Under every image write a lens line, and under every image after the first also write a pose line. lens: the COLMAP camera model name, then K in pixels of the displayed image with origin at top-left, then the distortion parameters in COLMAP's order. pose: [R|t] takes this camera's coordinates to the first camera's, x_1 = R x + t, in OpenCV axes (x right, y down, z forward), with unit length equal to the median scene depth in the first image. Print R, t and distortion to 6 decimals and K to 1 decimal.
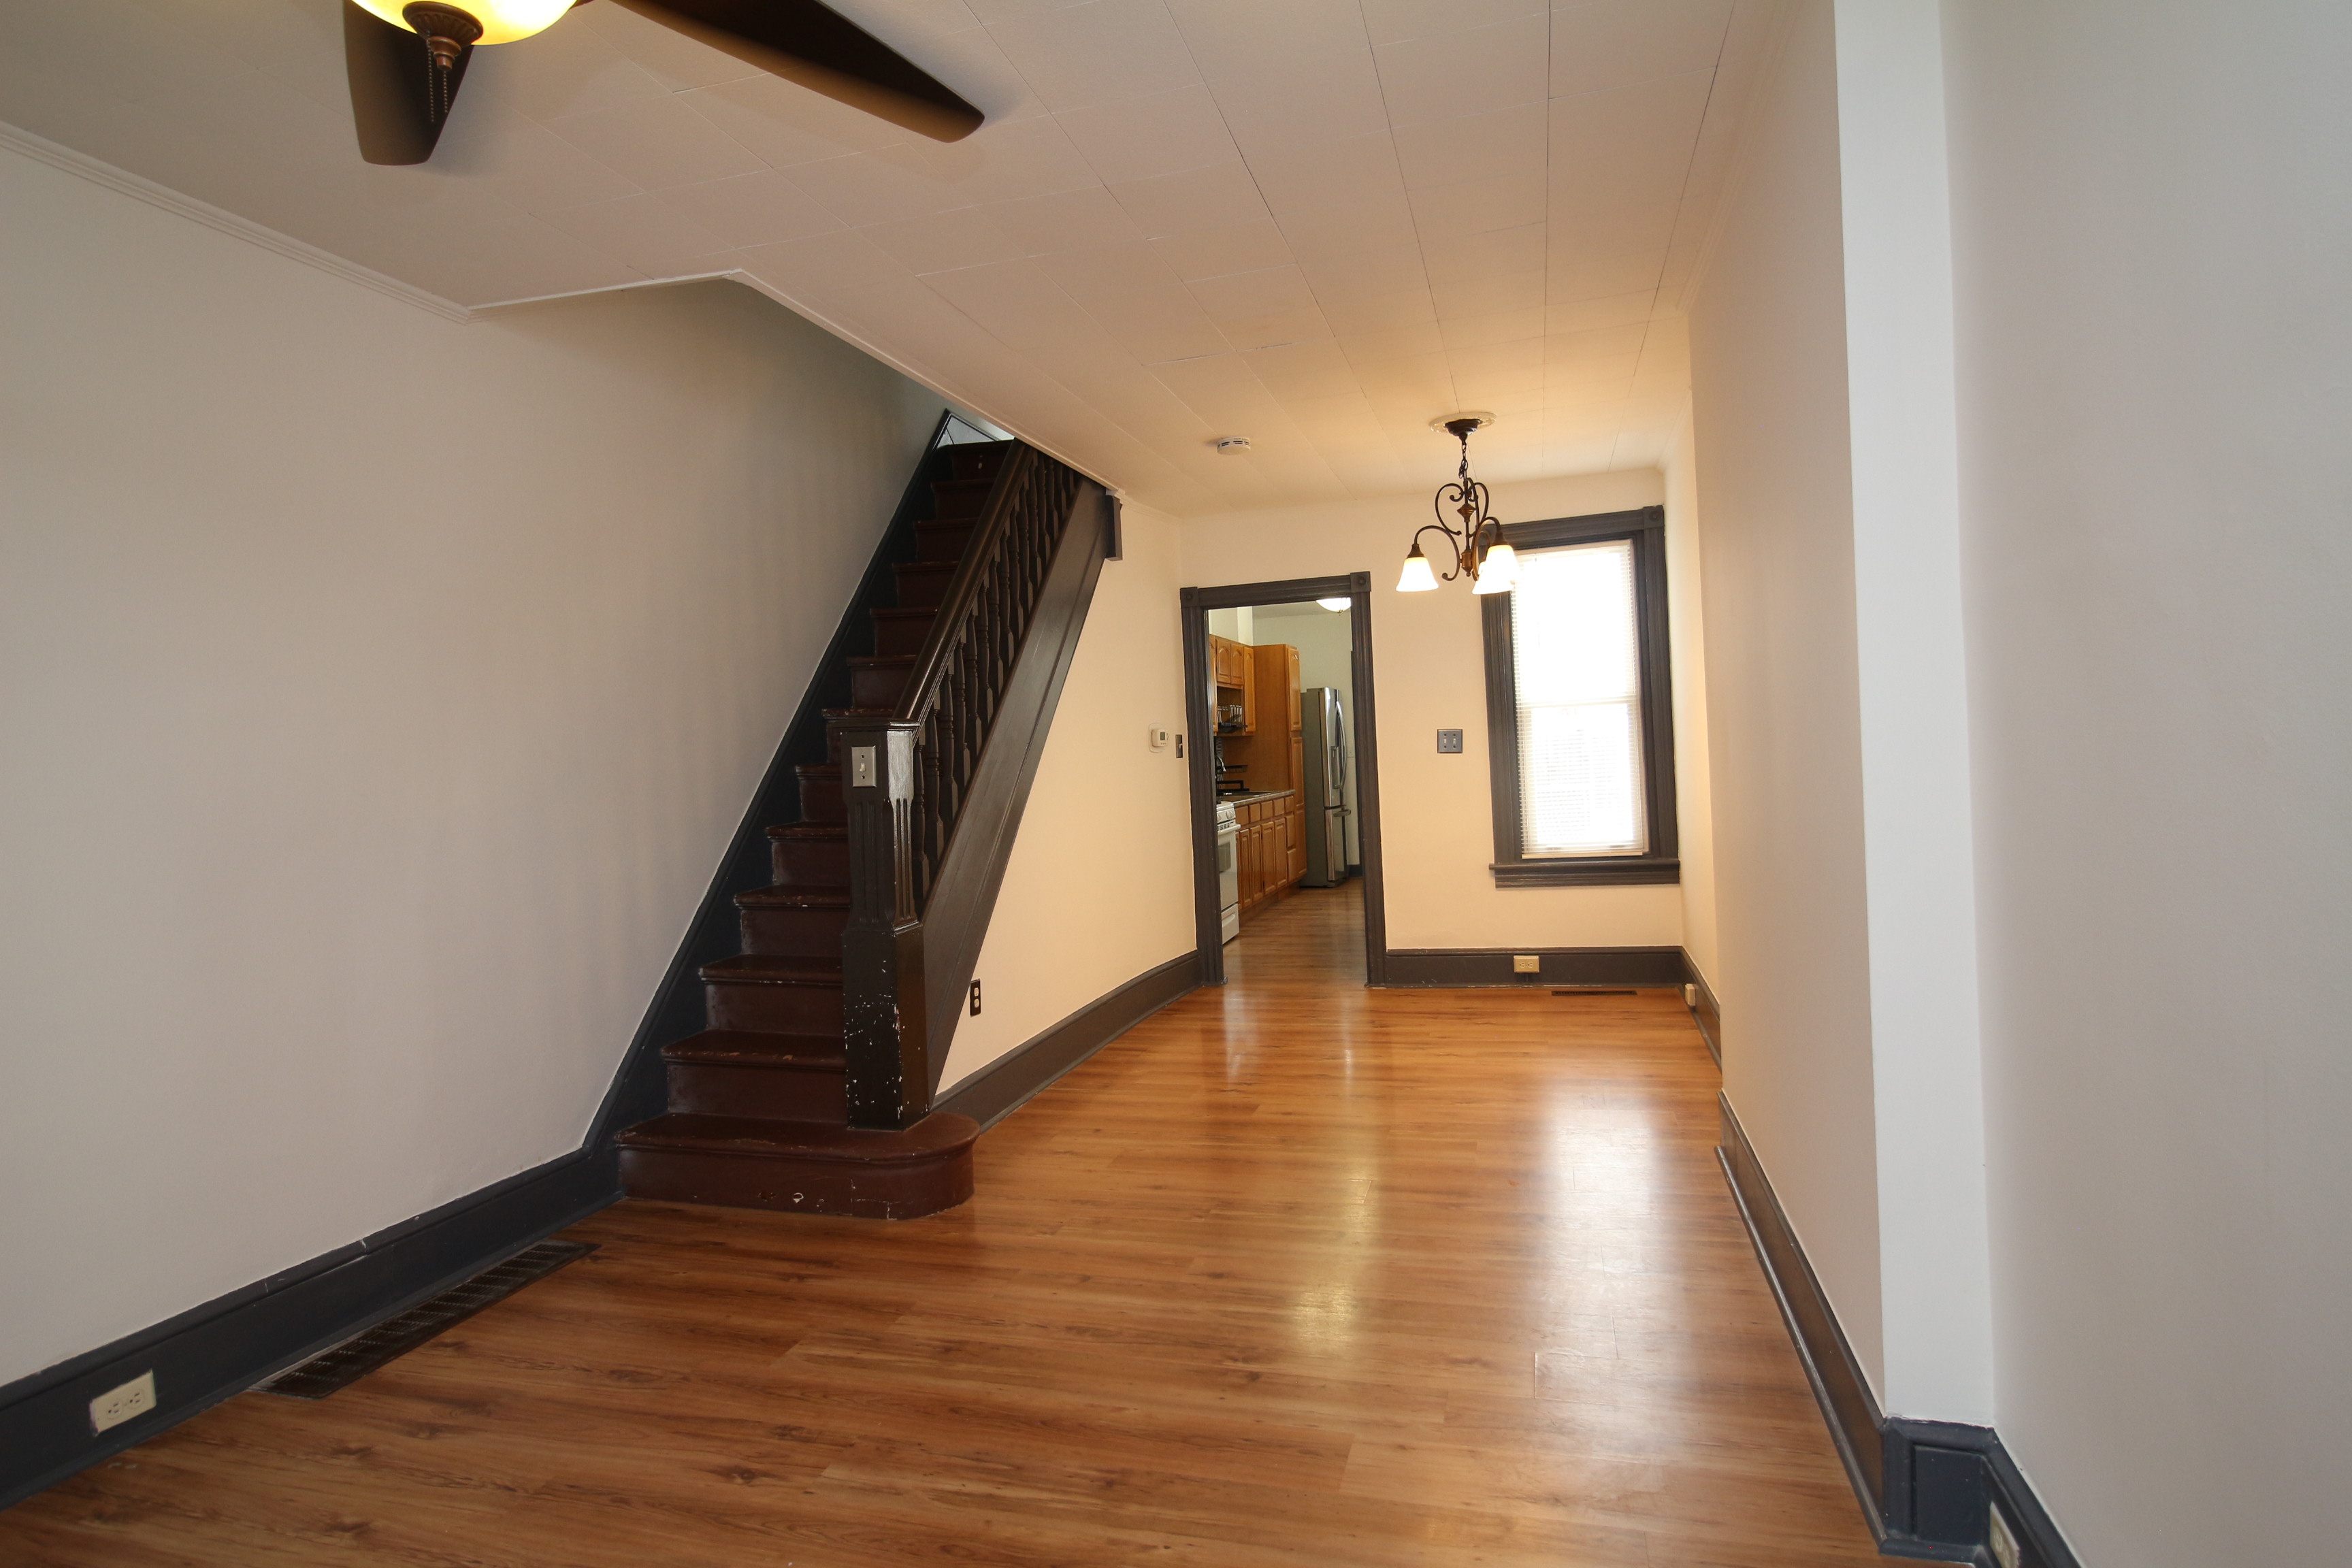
lens RADIAL K [[1260.8, 0, 1185.1], [0, 1260.8, 785.1], [0, 0, 1]] dist [0.005014, -0.010959]
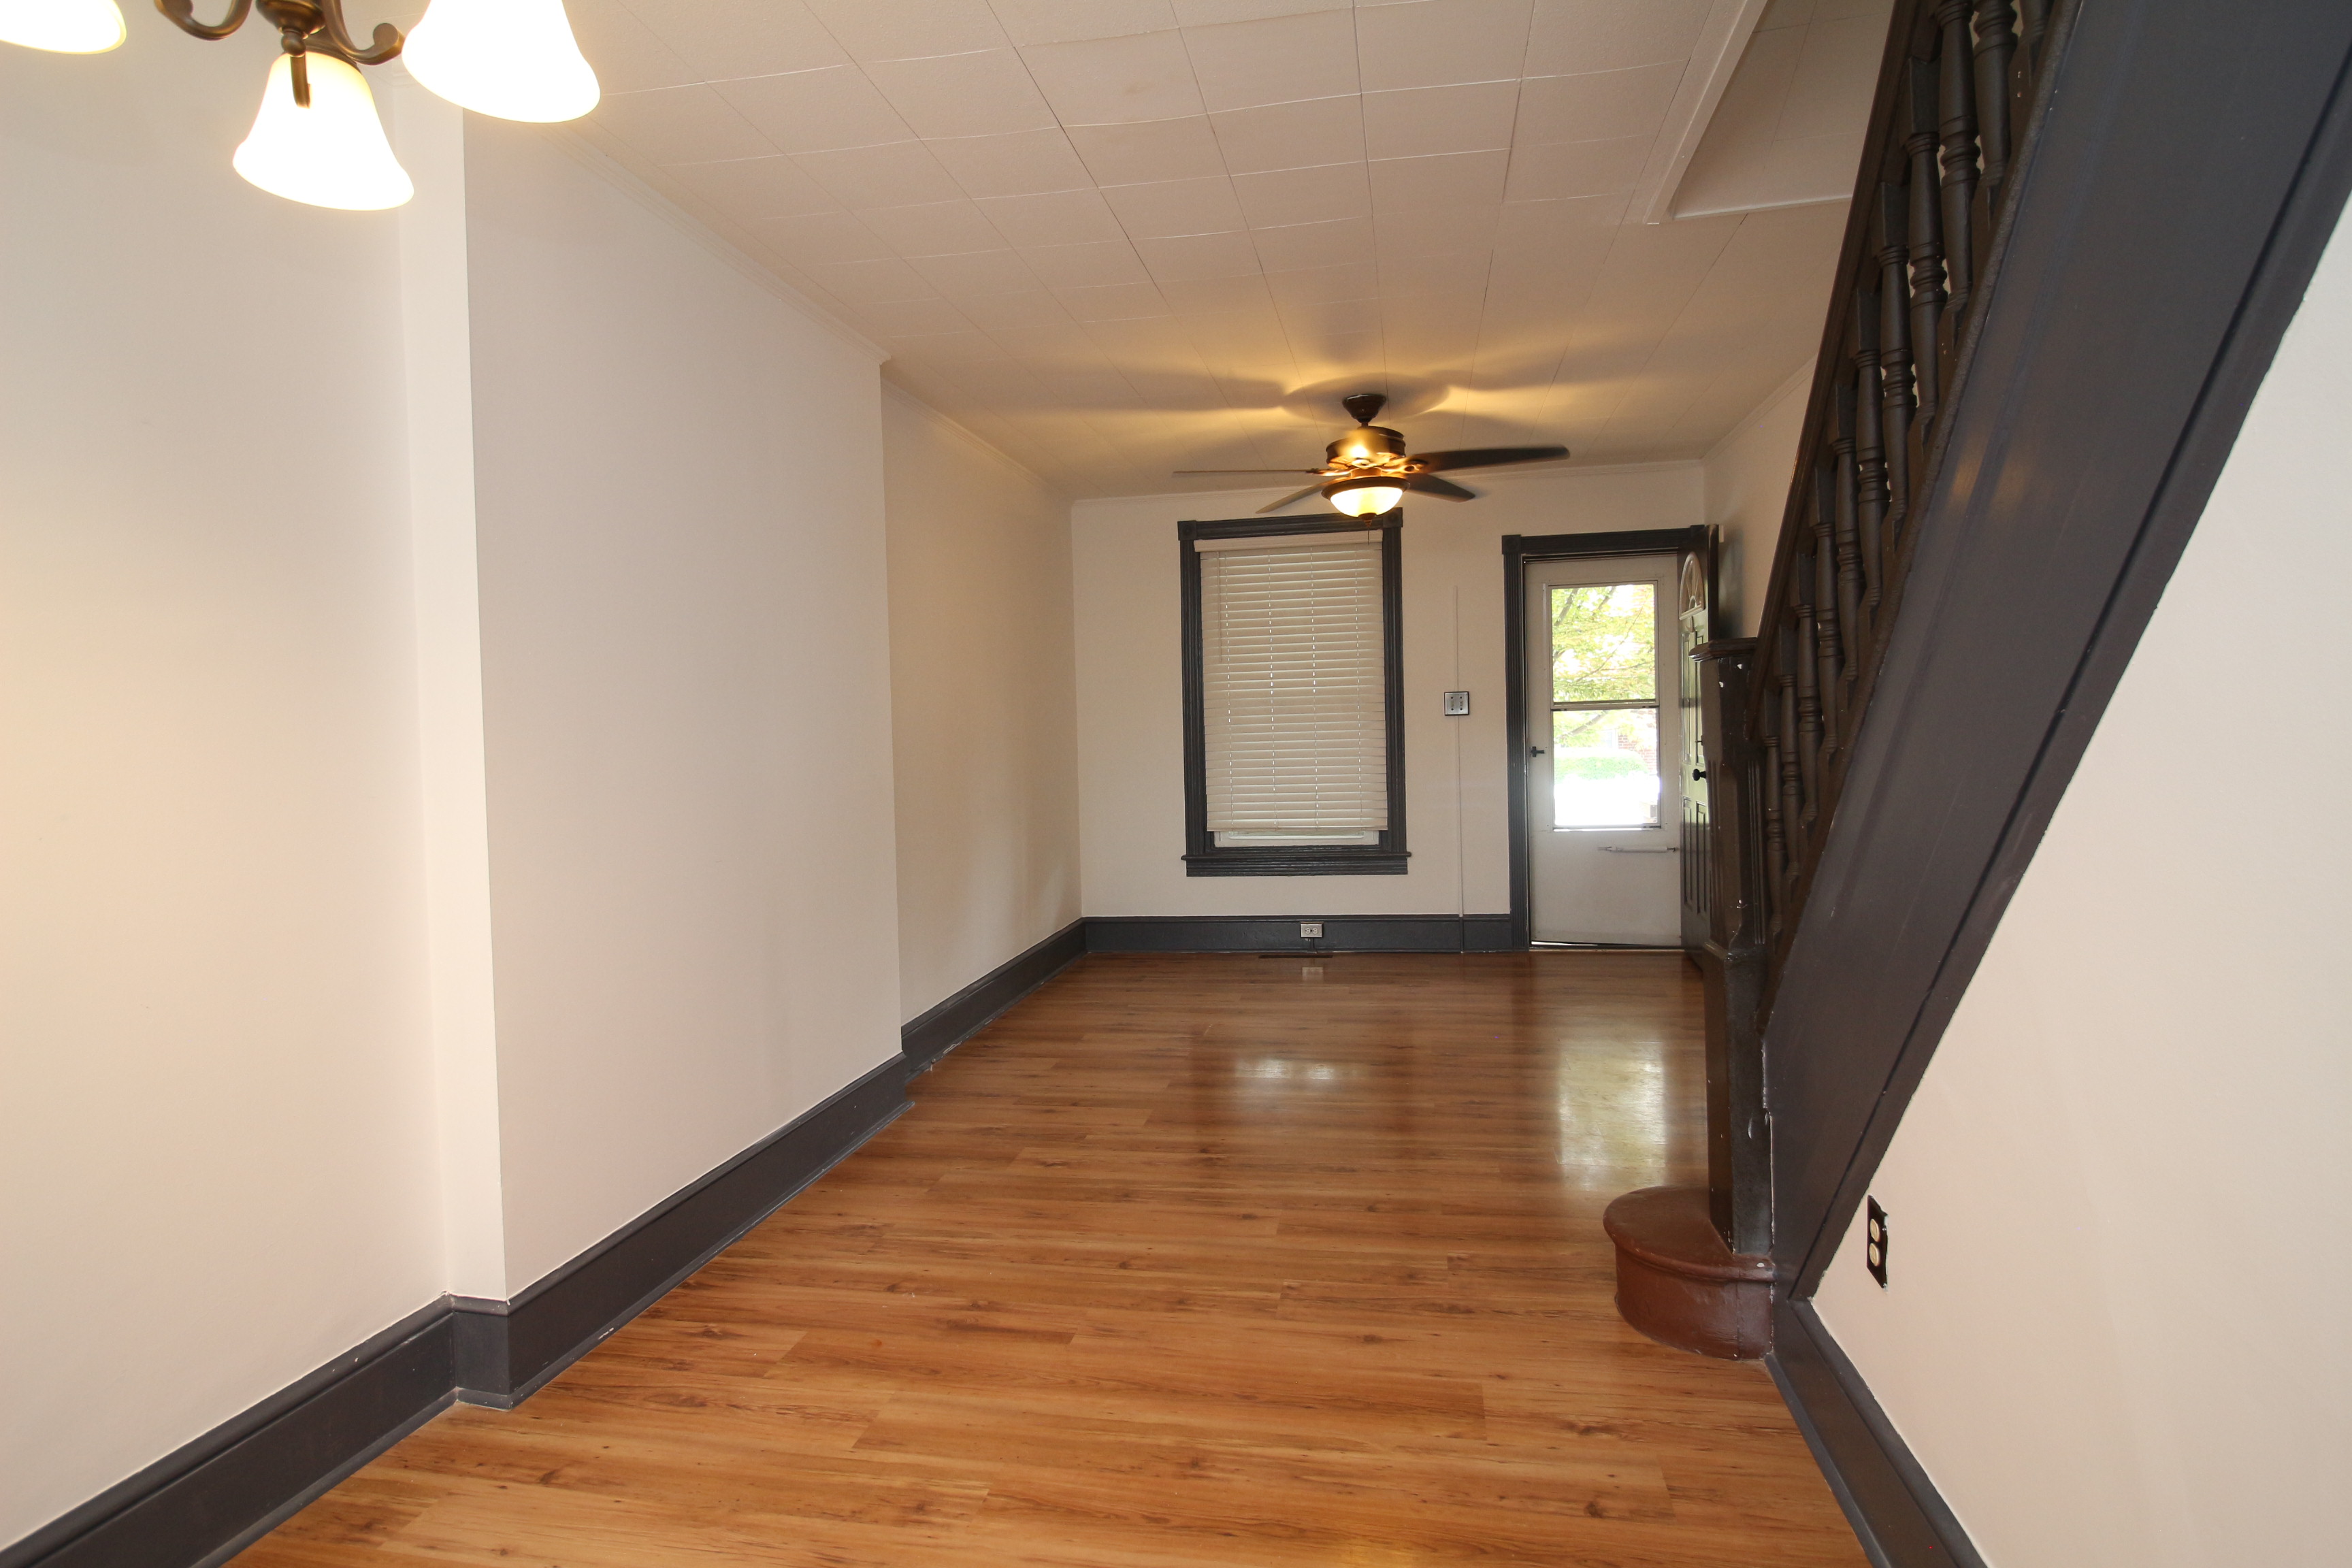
lens RADIAL K [[1260.8, 0, 1176.8], [0, 1260.8, 777.8], [0, 0, 1]] dist [0.005014, -0.010959]
pose [[-0.993967, 0.072097, -0.082656, 0.108178], [0.066422, 0.995370, 0.069472, -0.041801], [0.087282, 0.063563, -0.994154, 1.494572]]
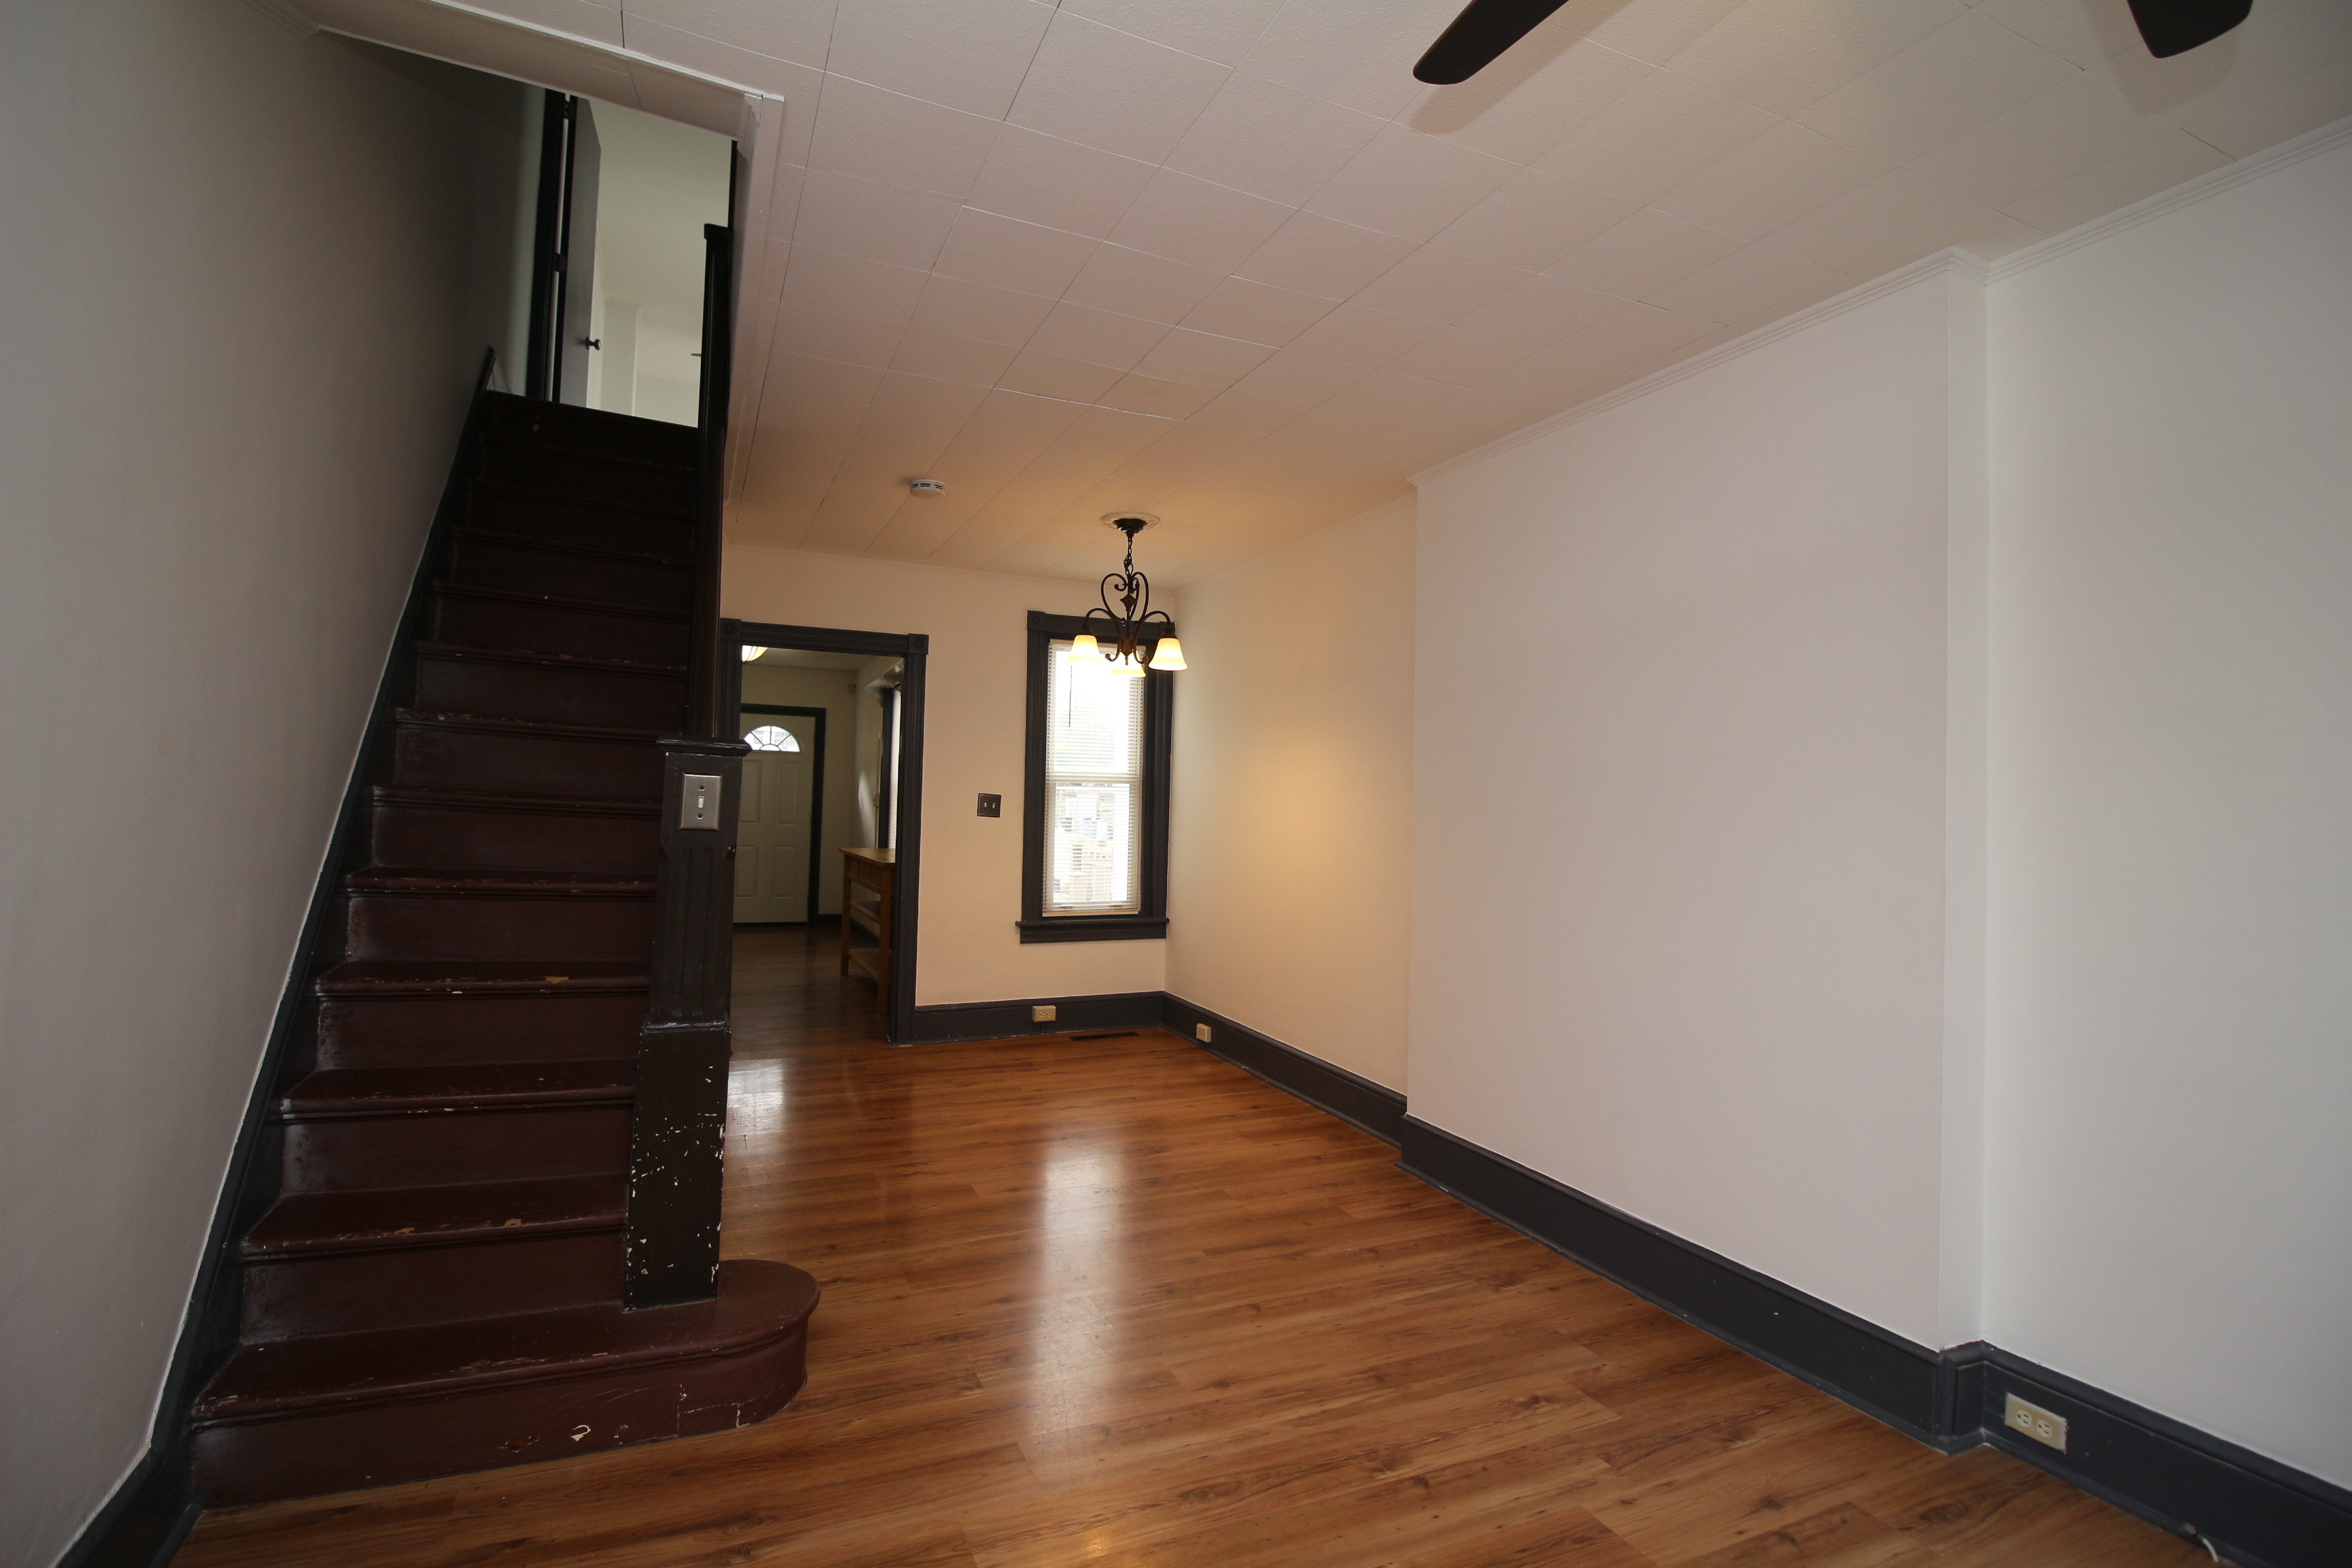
lens RADIAL K [[1098.7, 0, 1192.5], [0, 1098.7, 773.8], [0, 0, 1]] dist [-0.005531, -0.008418]
pose [[0.759393, 0.084742, 0.645090, -0.402745], [-0.045002, 0.995948, -0.077857, 0.005151], [-0.649074, 0.030093, 0.760130, 0.287502]]
